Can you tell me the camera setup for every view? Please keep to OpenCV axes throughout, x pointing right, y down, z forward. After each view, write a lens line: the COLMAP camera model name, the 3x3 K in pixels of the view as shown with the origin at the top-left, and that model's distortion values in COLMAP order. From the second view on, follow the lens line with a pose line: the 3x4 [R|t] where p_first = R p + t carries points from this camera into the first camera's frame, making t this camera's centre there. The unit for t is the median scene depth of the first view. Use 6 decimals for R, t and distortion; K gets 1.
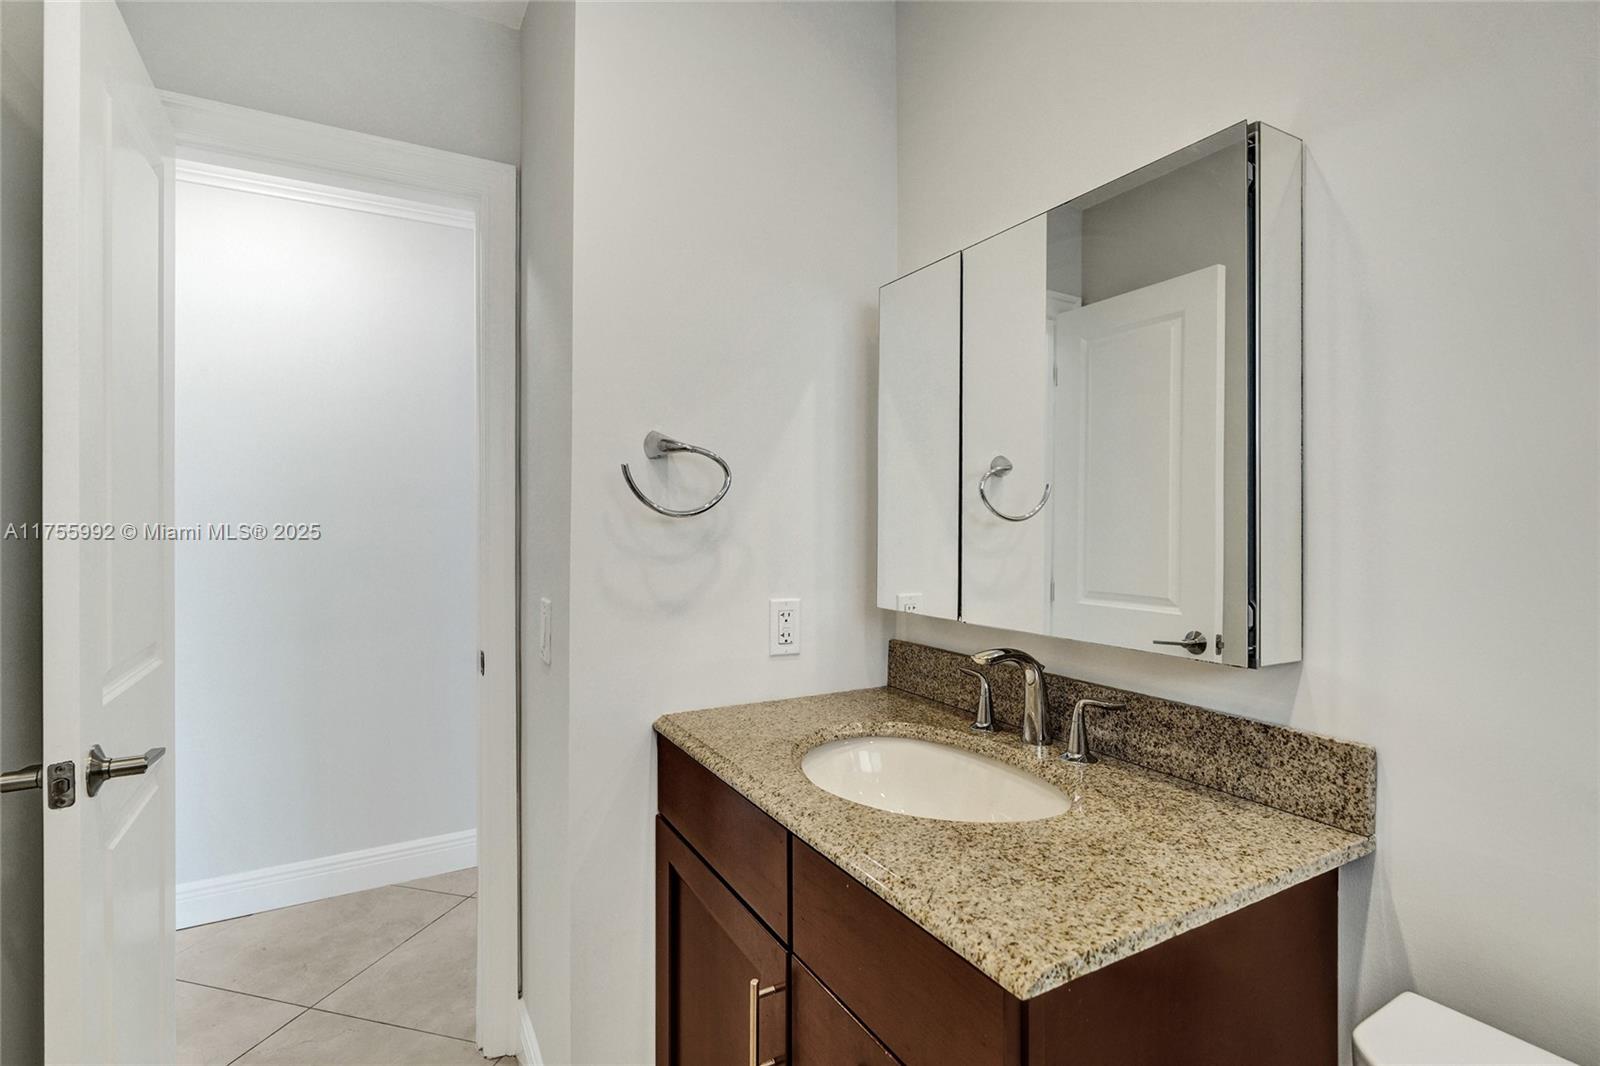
lens RADIAL K [[760.7, 0, 804.0], [0, 760.7, 531.2], [0, 0, 1]] dist [-0.060533, 0.017643]
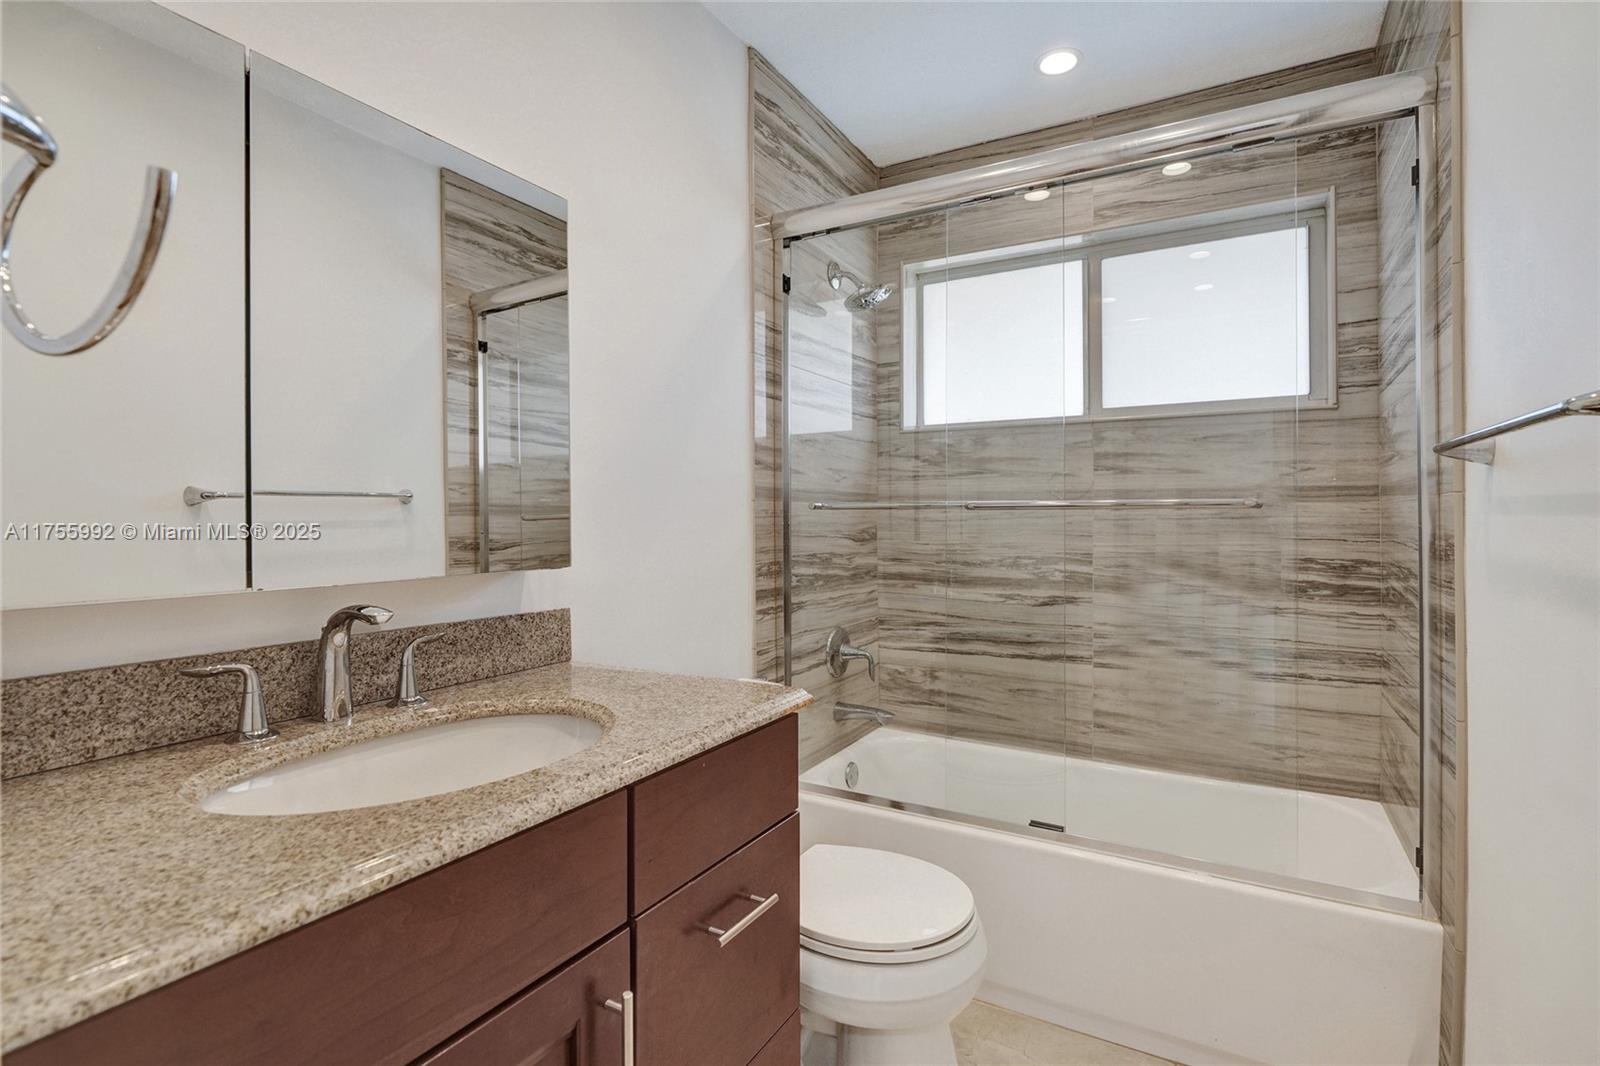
lens RADIAL K [[760.7, 0, 799.6], [0, 760.7, 526.1], [0, 0, 1]] dist [-0.060533, 0.017643]
pose [[-0.509120, -0.010519, 0.860631, -0.820782], [0.012136, 0.999738, 0.019399, 0.064634], [-0.860610, 0.020321, -0.508859, 1.170737]]
